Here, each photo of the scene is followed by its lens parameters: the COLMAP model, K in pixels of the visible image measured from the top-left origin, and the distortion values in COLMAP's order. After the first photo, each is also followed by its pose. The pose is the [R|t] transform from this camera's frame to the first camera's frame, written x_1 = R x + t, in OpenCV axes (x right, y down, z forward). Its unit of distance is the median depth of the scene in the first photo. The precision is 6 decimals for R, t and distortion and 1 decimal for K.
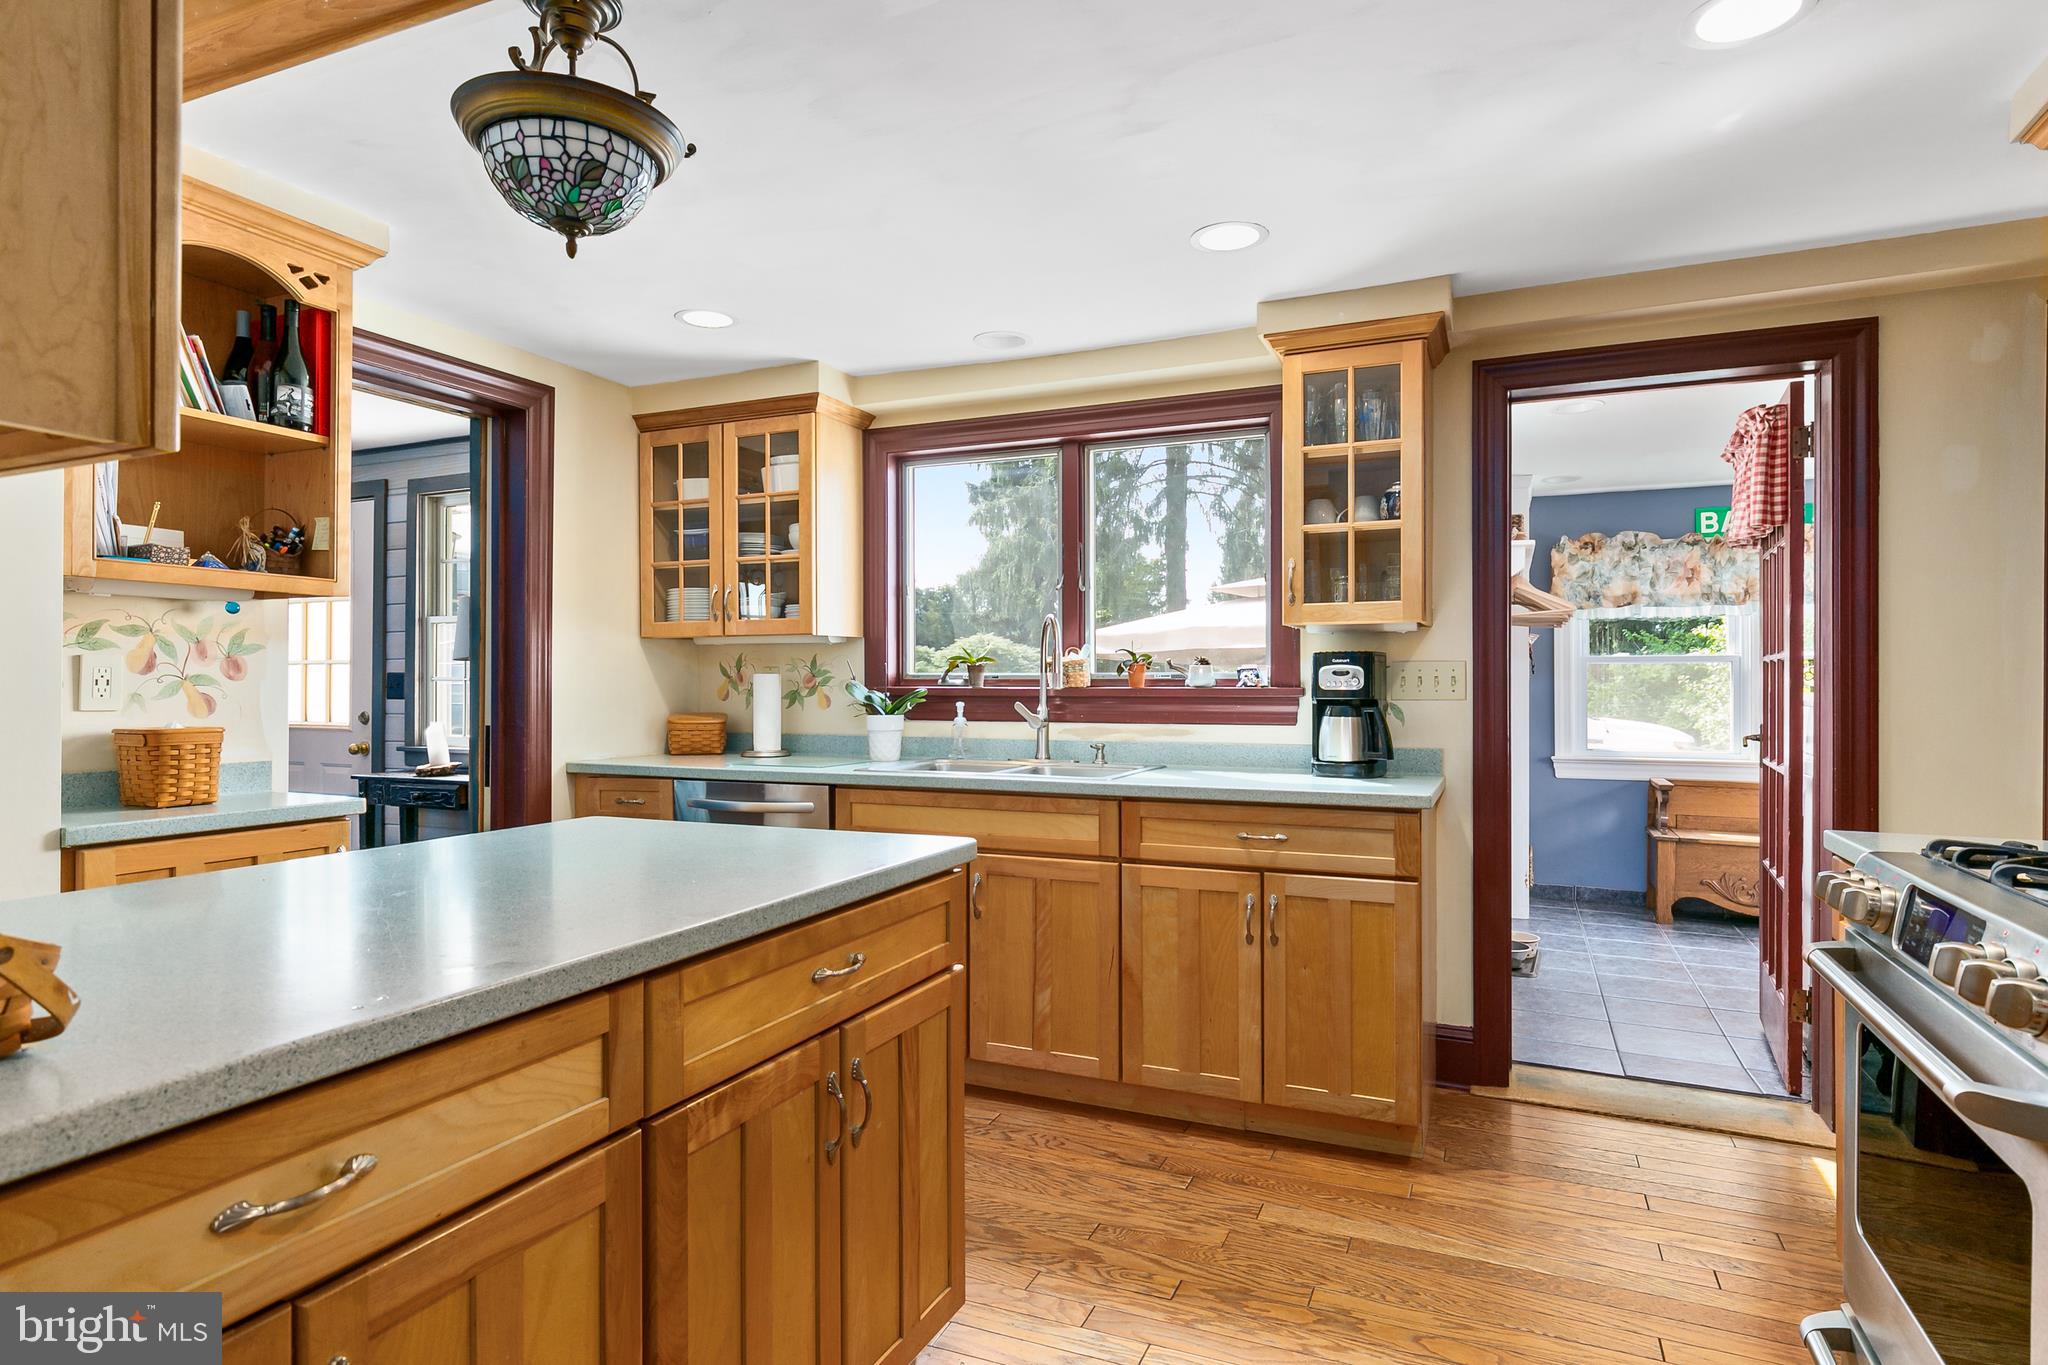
lens RADIAL K [[1105.0, 0, 1023.9], [0, 1105.0, 682.2], [0, 0, 1]] dist [0.001108, -0.000591]
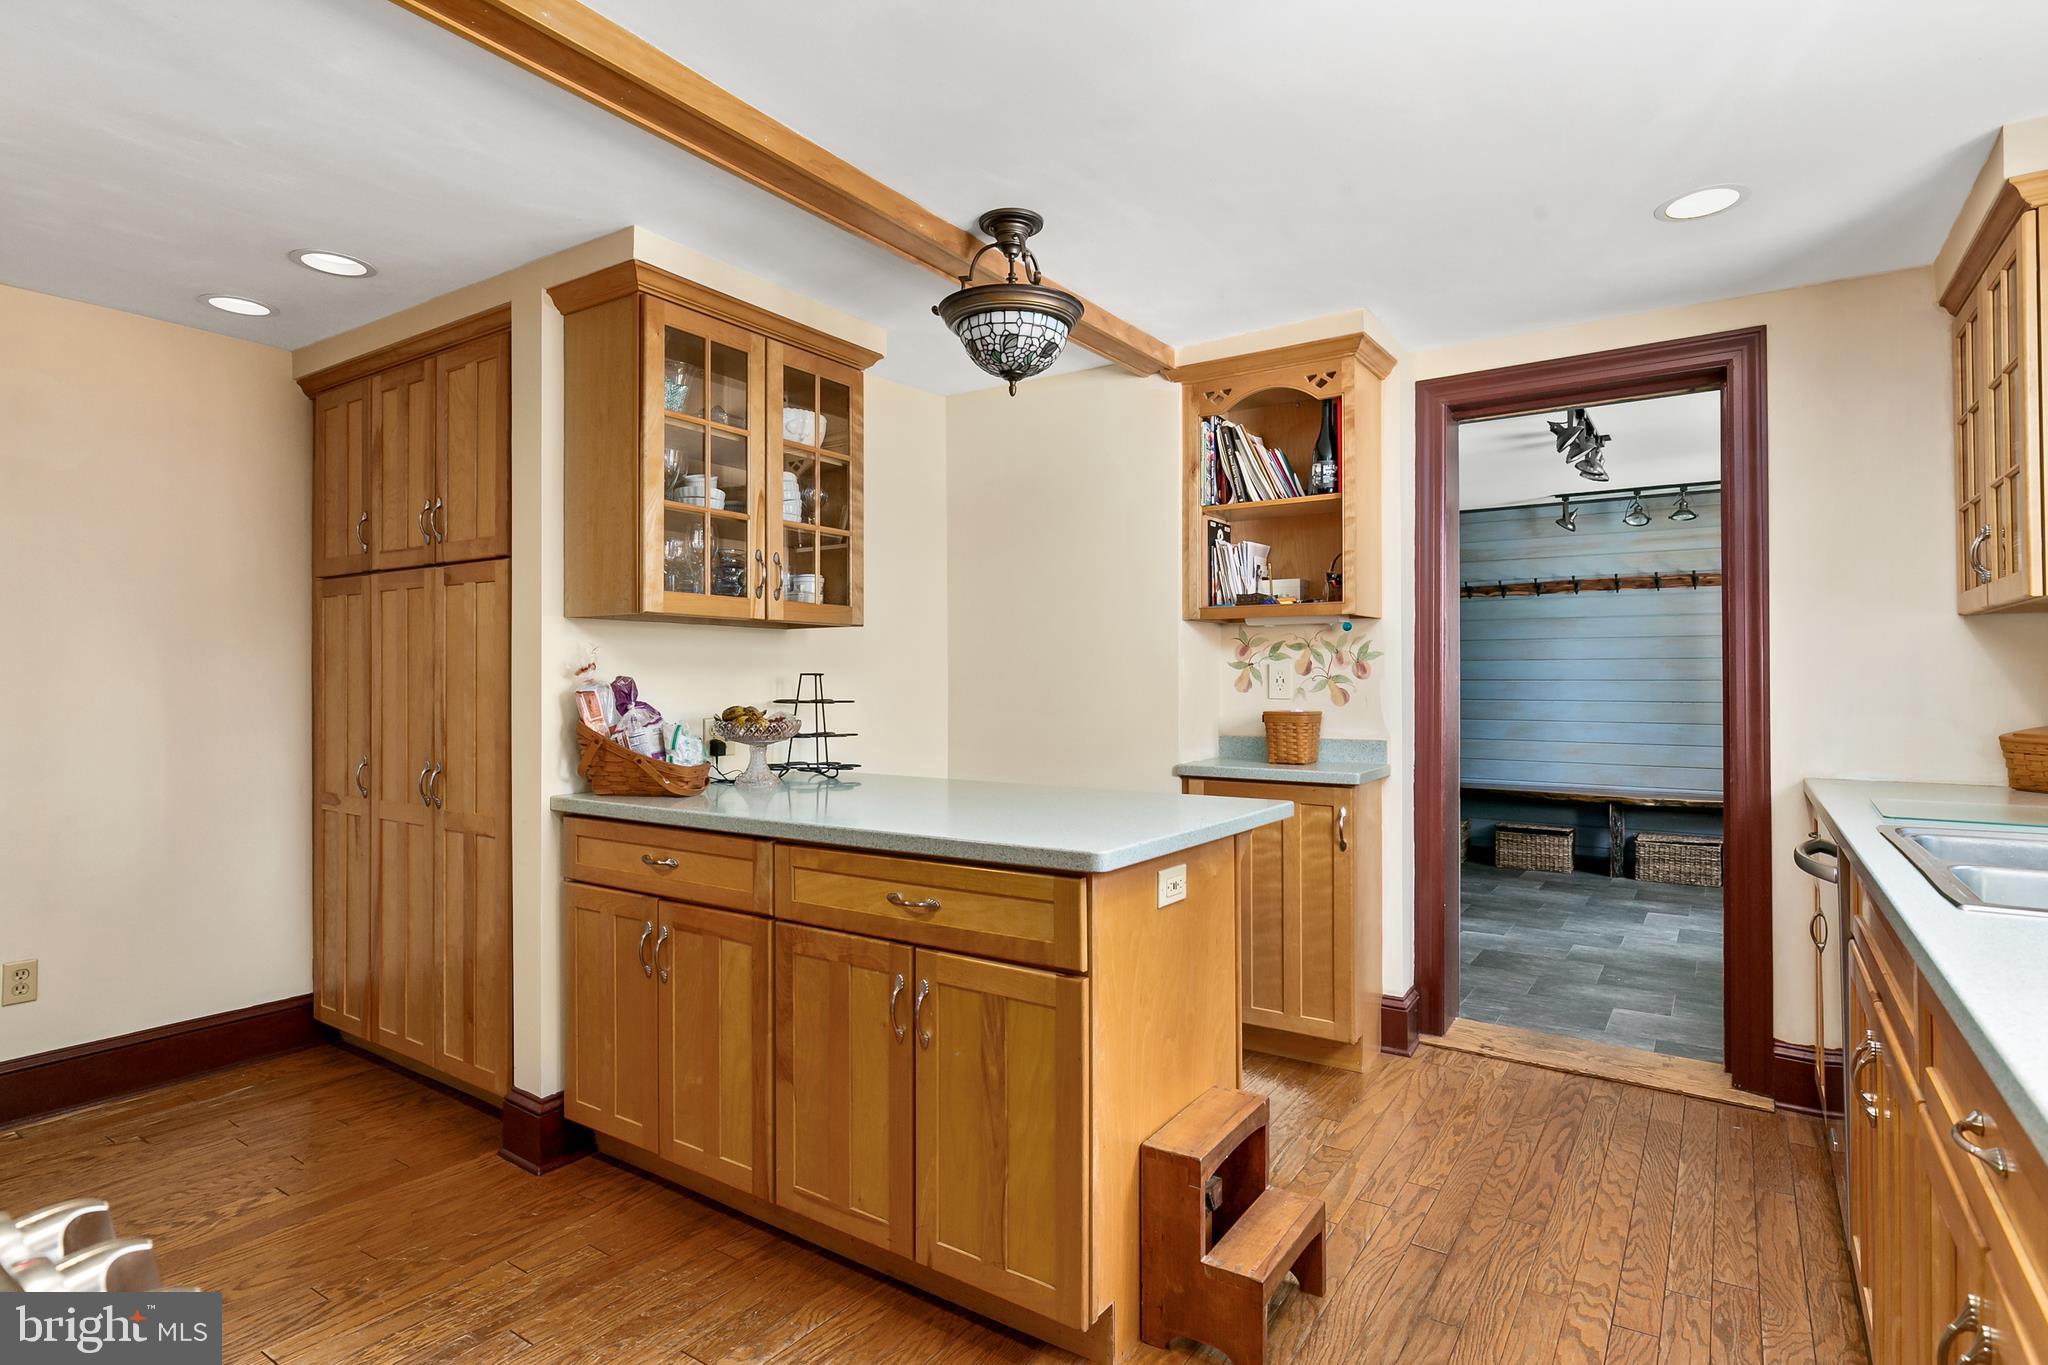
lens RADIAL K [[1054.0, 0, 1023.8], [0, 1054.0, 678.1], [0, 0, 1]] dist [-0.000770, 0.000700]
pose [[-0.187343, 0.001427, -0.982294, 0.681452], [0.003647, 0.999993, 0.000758, -0.005855], [0.982288, -0.003440, -0.187347, 0.889692]]
